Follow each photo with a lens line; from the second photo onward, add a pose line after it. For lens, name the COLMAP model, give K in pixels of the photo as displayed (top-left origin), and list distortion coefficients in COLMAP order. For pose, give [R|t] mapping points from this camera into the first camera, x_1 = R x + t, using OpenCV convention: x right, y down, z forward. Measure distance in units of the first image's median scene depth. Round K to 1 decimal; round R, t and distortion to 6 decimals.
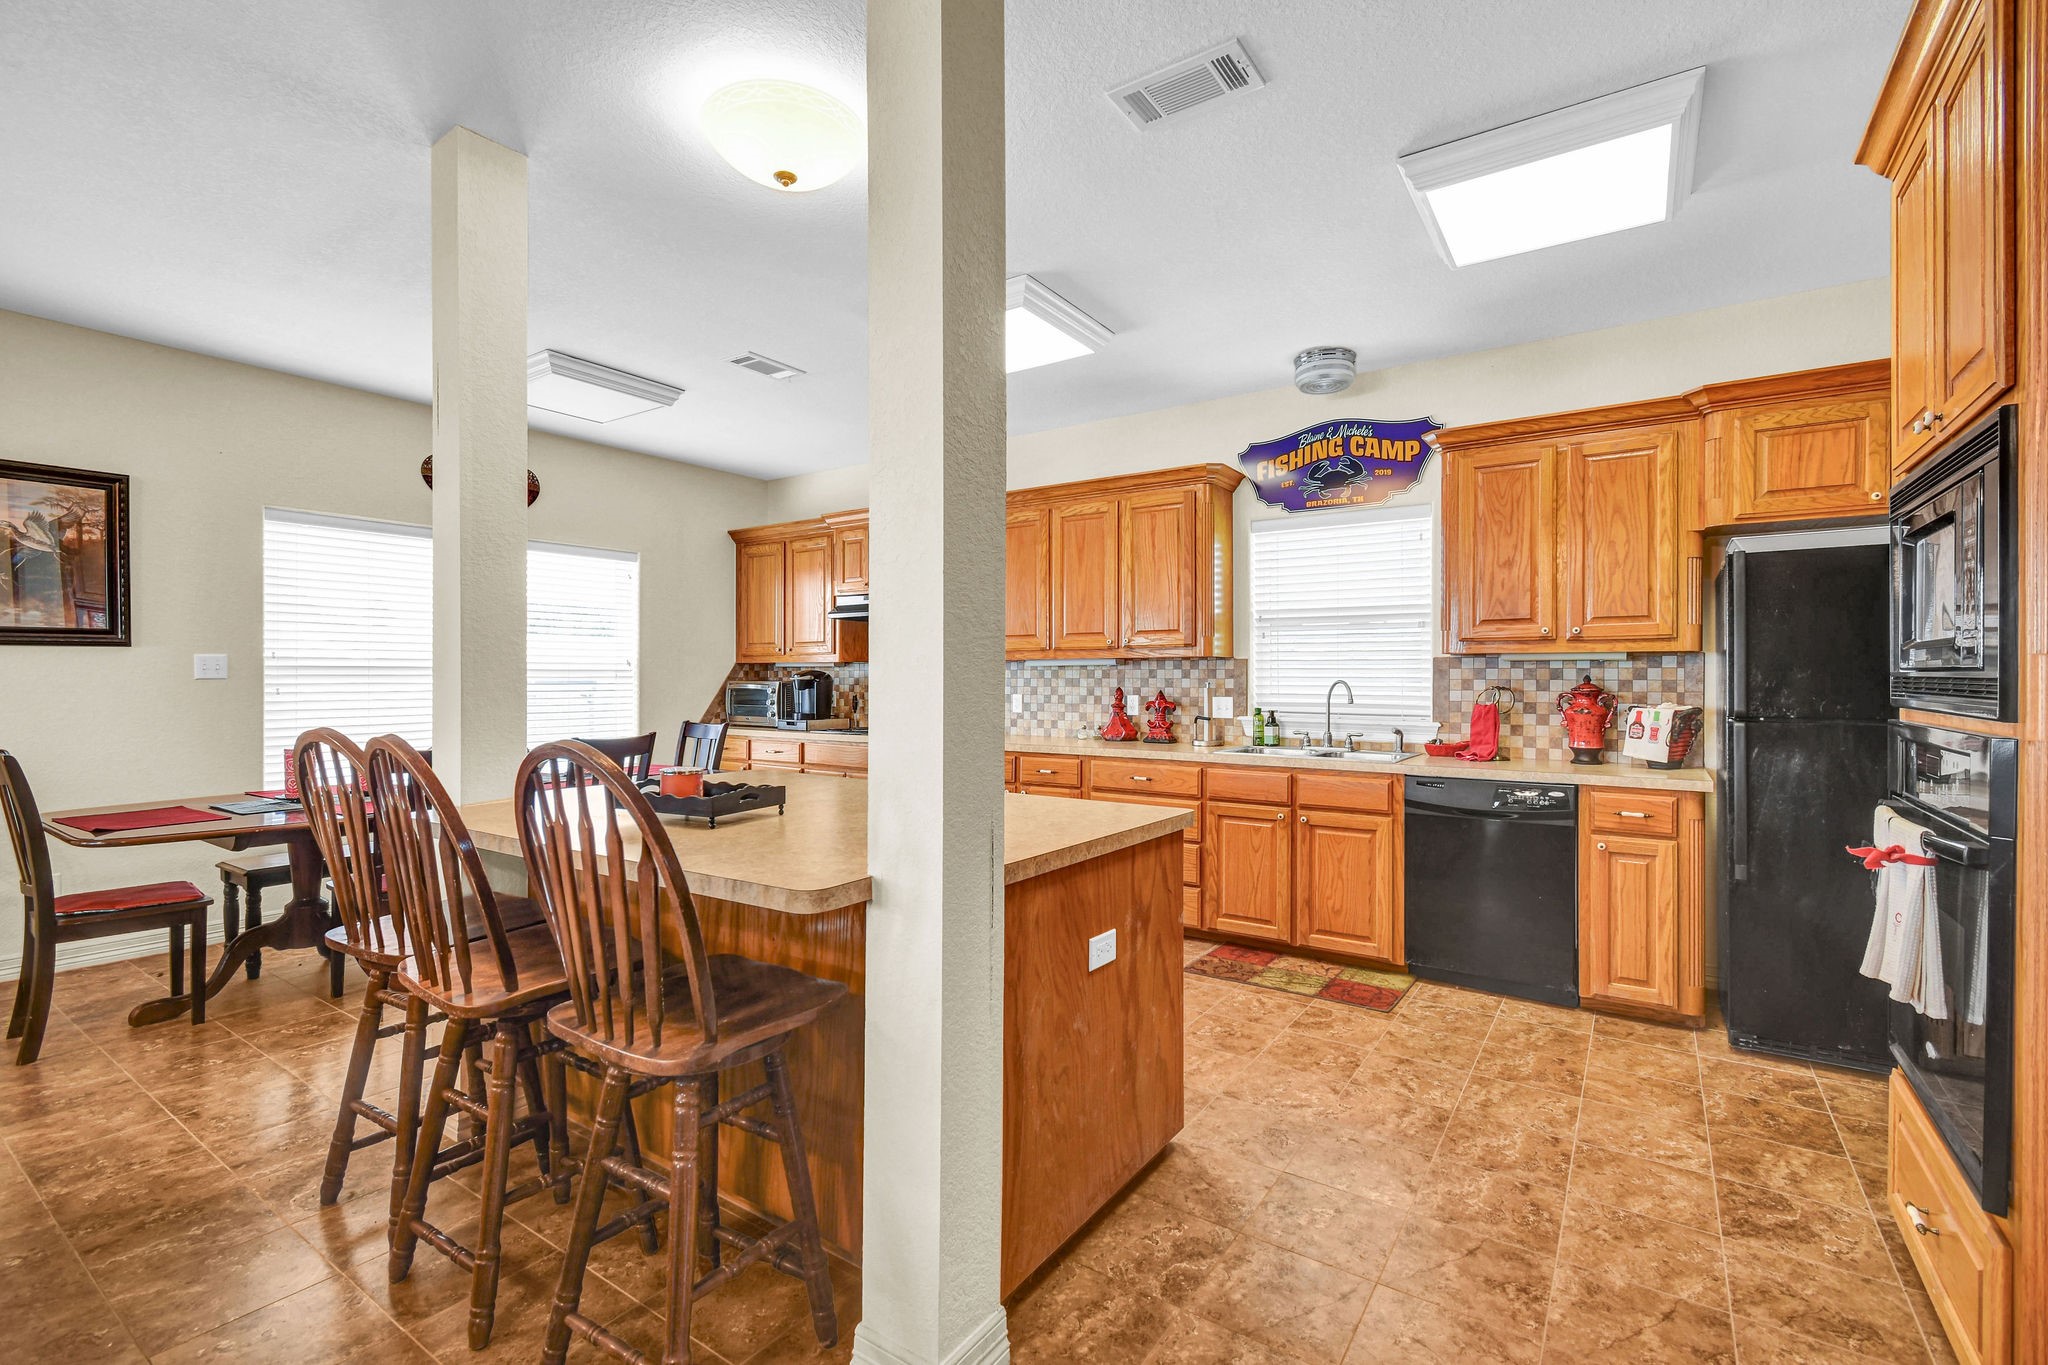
lens RADIAL K [[970.6, 0, 997.1], [0, 970.6, 679.2], [0, 0, 1]] dist [0.001592, 0.000146]
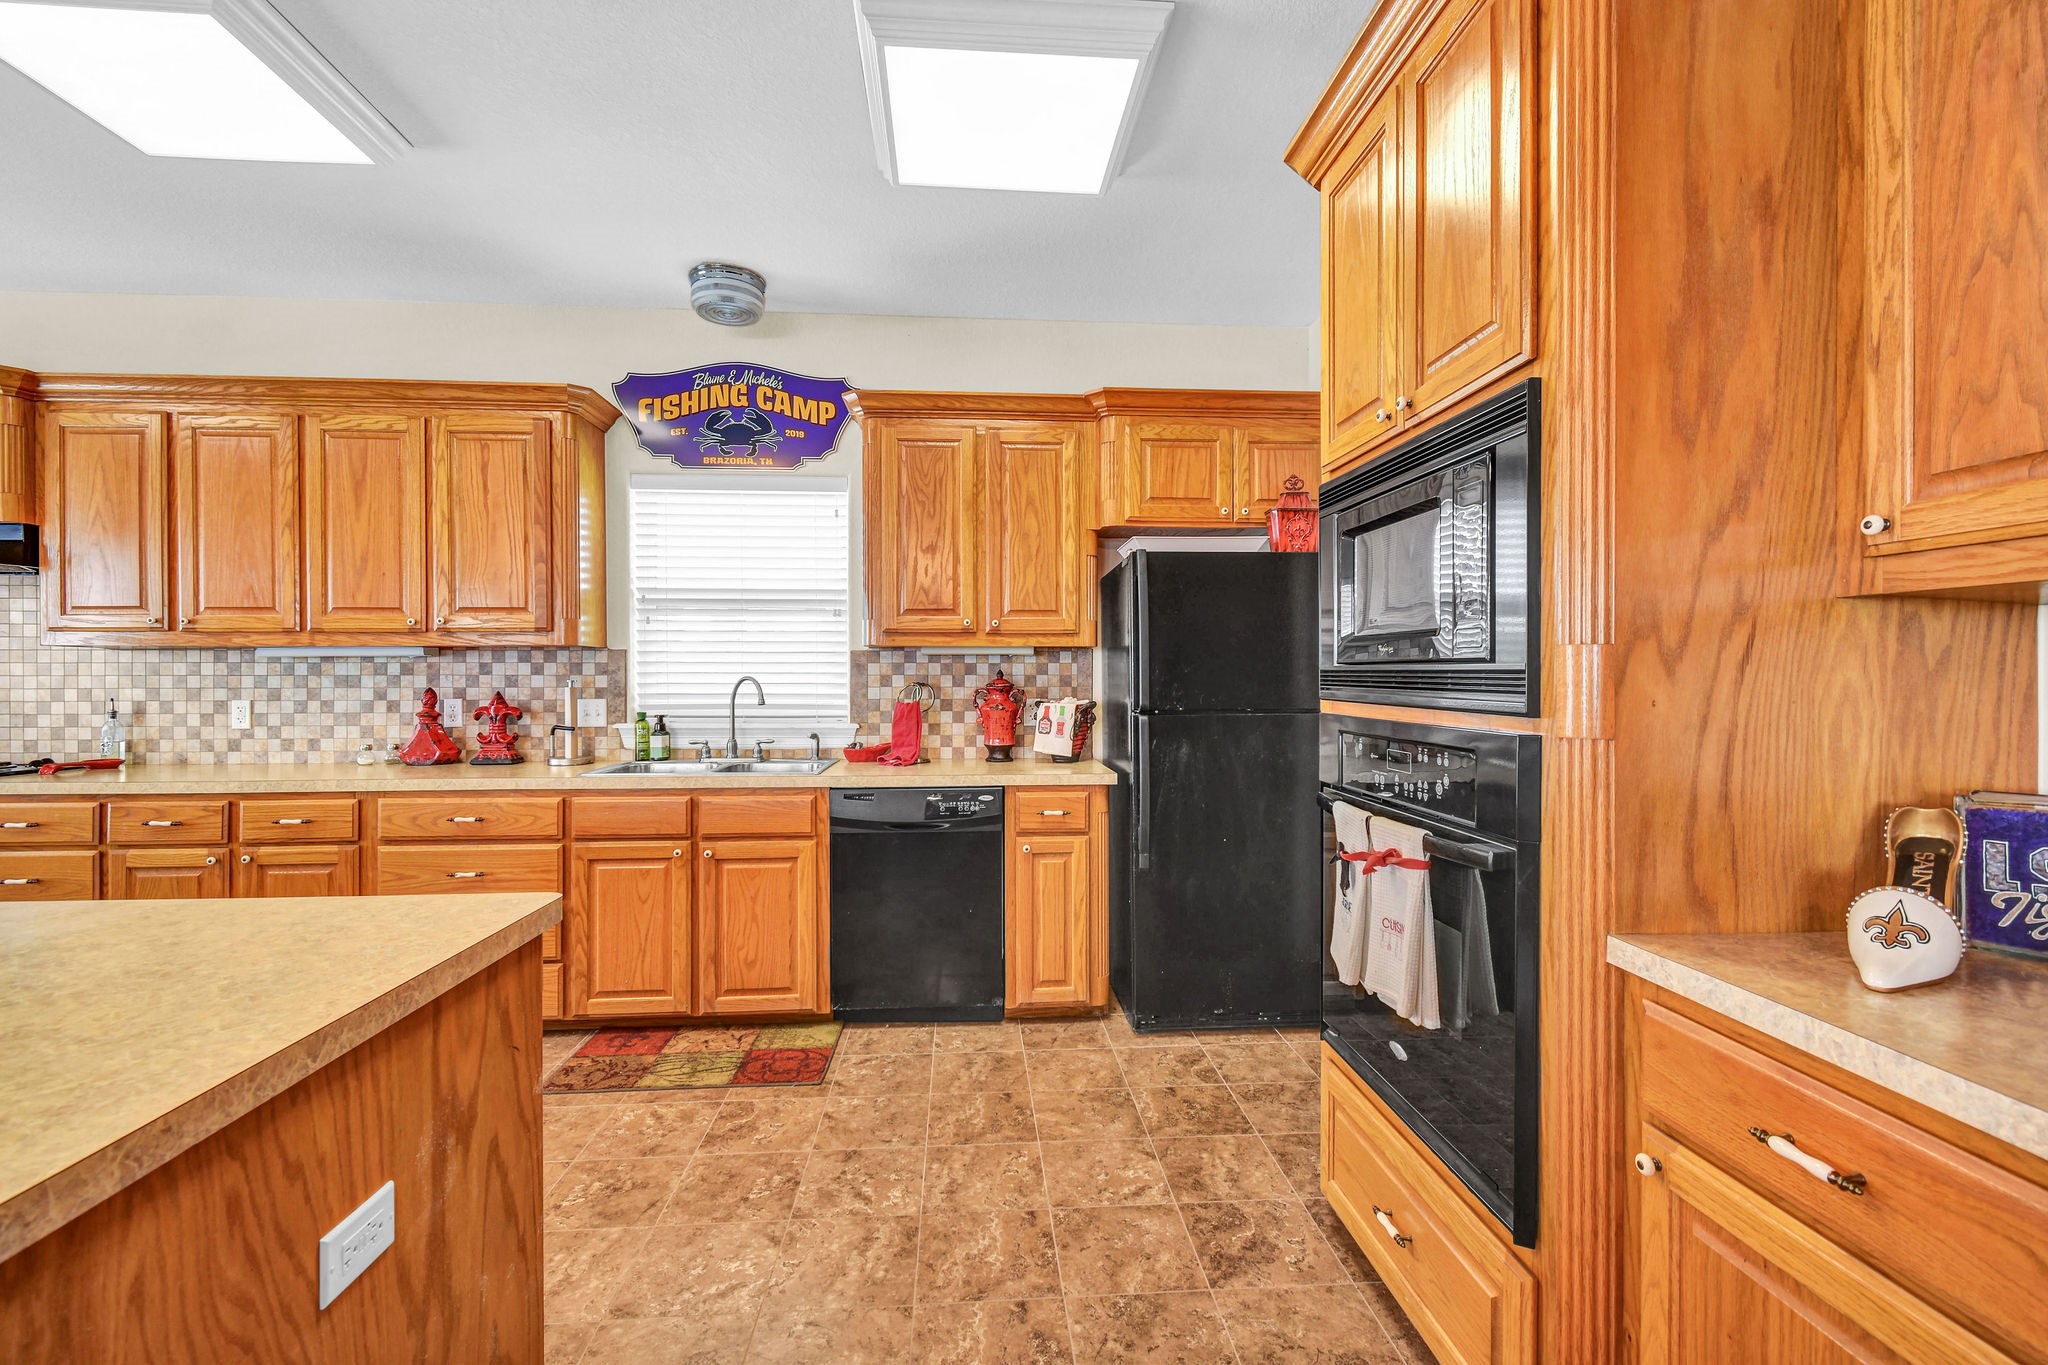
lens RADIAL K [[1005.8, 0, 1091.9], [0, 1005.8, 678.5], [0, 0, 1]] dist [0.012333, -0.007252]
pose [[0.765992, -0.005305, 0.642828, 0.029851], [0.003549, 0.999986, 0.004023, 0.000415], [-0.642840, -0.000800, 0.766000, 0.173814]]
